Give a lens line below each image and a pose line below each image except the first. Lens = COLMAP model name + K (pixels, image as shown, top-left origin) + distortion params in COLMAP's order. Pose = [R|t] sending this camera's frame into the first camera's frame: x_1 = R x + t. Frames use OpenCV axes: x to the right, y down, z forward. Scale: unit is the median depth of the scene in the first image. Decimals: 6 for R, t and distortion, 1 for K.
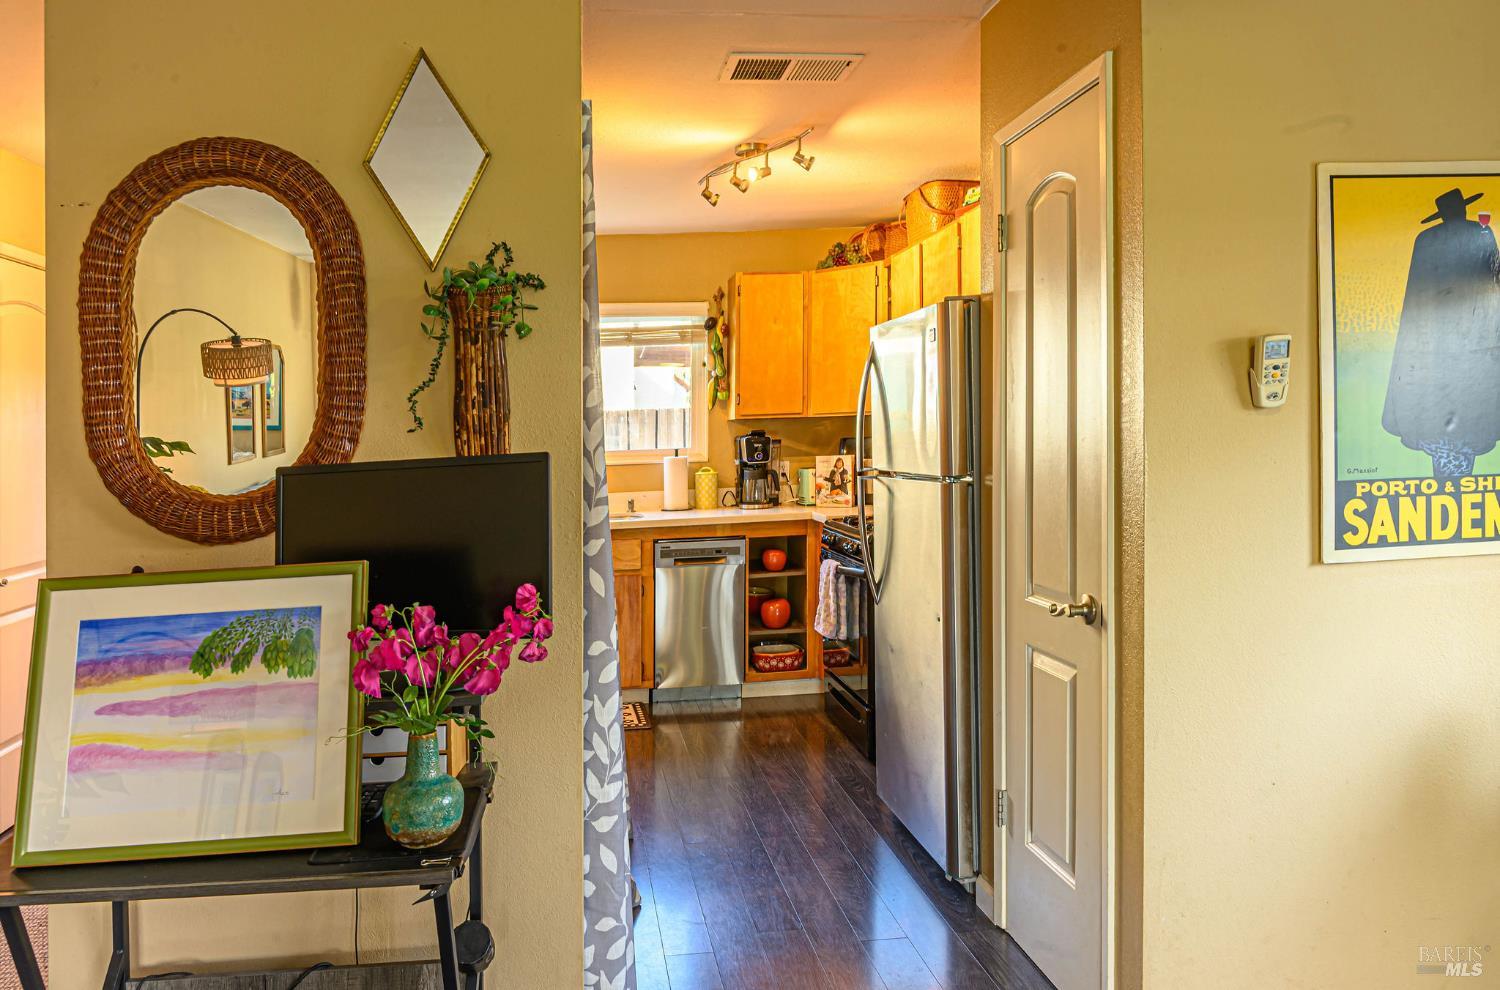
lens RADIAL K [[1065.7, 0, 653.2], [0, 1065.7, 455.4], [0, 0, 1]] dist [-0.024330, 0.003960]
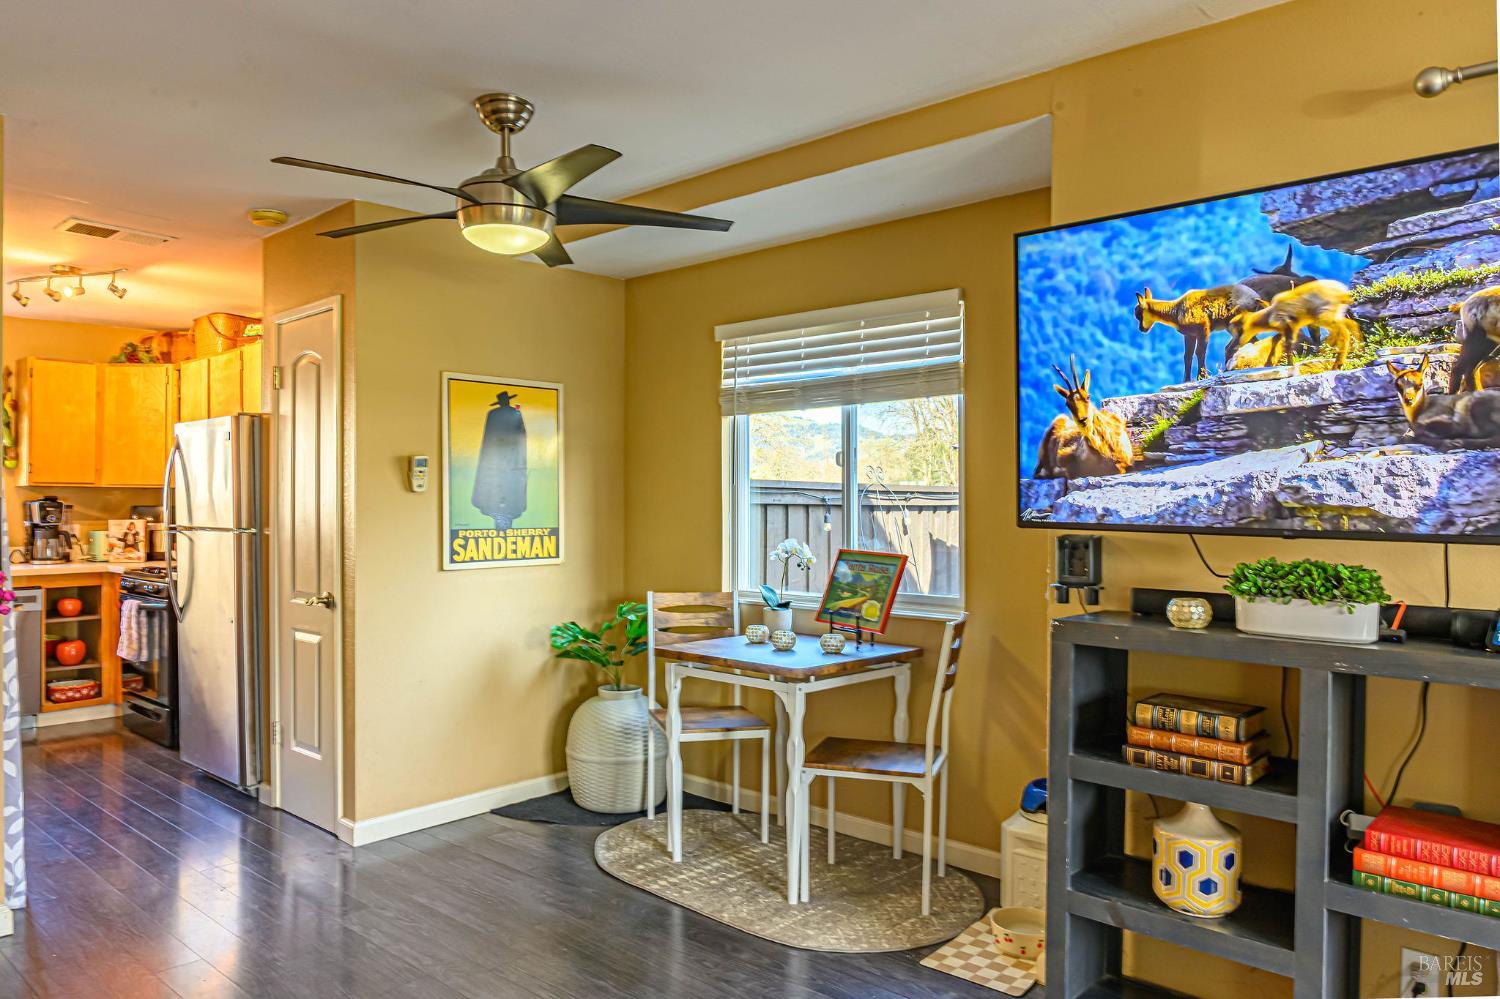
lens RADIAL K [[1032.2, 0, 748.4], [0, 1032.2, 580.9], [0, 0, 1]] dist [-0.003940, 0.000122]
pose [[0.728411, -0.011783, 0.685039, -0.214933], [-0.015786, 0.999298, 0.033974, 0.033902], [-0.684959, -0.035561, 0.727714, -0.611110]]
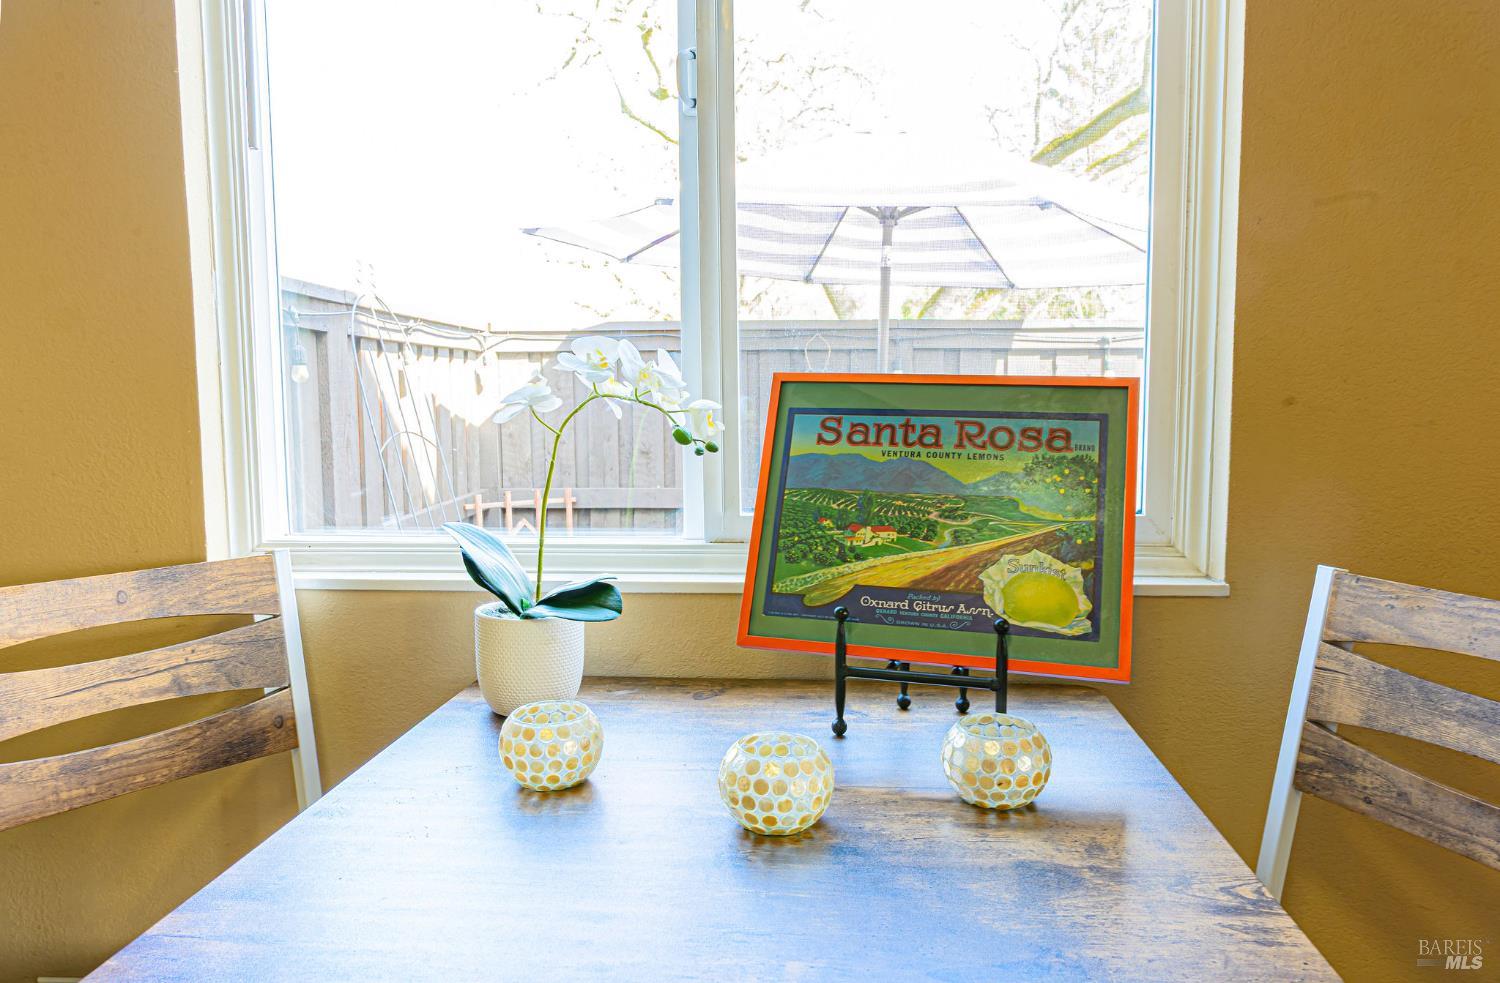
lens RADIAL K [[1039.7, 0, 750.0], [0, 1039.7, 491.5], [0, 0, 1]] dist [-0.004342, -0.001142]
pose [[0.145575, -0.059666, 0.987546, 0.422318], [0.019065, 0.998164, 0.057497, 0.057152], [-0.989163, 0.010458, 0.146446, 0.250251]]
